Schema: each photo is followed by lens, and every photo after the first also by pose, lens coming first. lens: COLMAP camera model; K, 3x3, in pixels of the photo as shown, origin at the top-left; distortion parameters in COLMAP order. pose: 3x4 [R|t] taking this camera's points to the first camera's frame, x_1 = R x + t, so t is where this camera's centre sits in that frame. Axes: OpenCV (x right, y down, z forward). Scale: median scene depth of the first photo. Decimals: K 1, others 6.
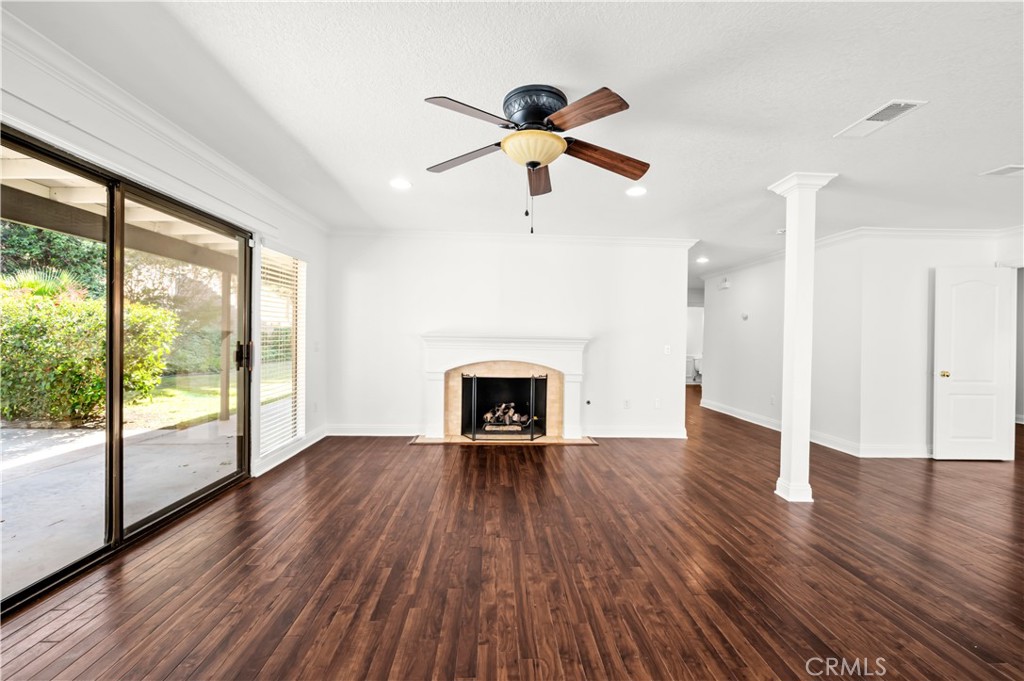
lens RADIAL K [[427.1, 0, 505.8], [0, 427.1, 340.2], [0, 0, 1]] dist [-0.000142, -0.000323]
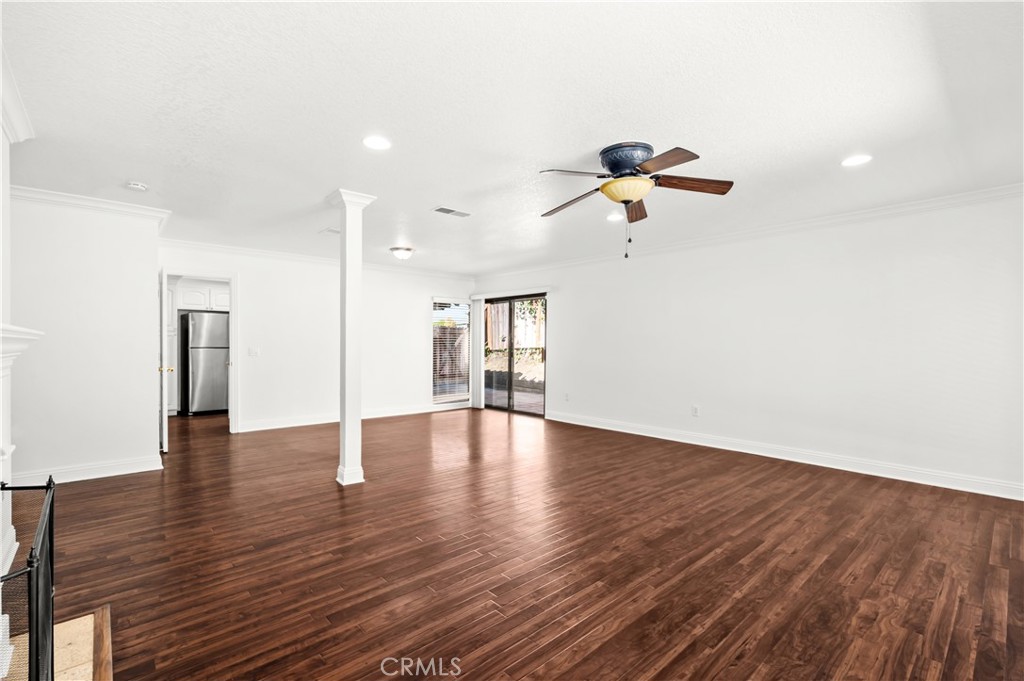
lens RADIAL K [[467.5, 0, 512.3], [0, 467.5, 344.9], [0, 0, 1]] dist [0.003850, -0.000813]
pose [[-0.654748, -0.023045, 0.755496, -0.470777], [-0.014798, 0.999734, 0.017670, -0.013988], [-0.755702, 0.000390, -0.654915, 1.343257]]
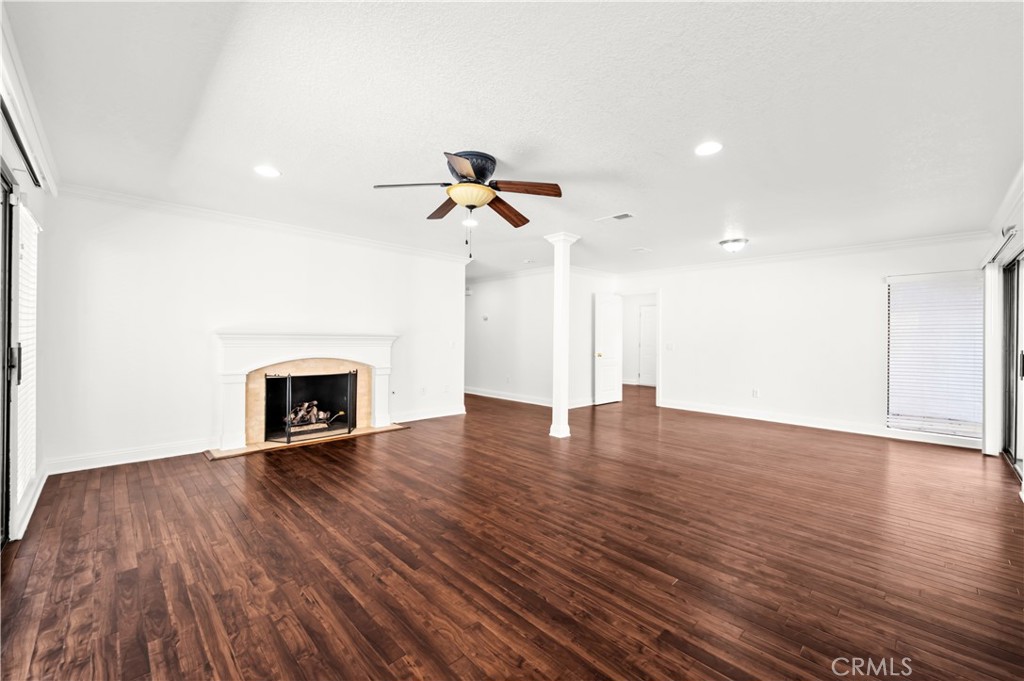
lens RADIAL K [[420.2, 0, 513.3], [0, 420.2, 333.3], [0, 0, 1]] dist [0.001853, -0.000580]
pose [[0.742316, -0.001249, 0.670049, -0.453760], [0.004041, 0.999988, -0.002612, -0.007126], [-0.670038, 0.004647, 0.742313, -0.039962]]
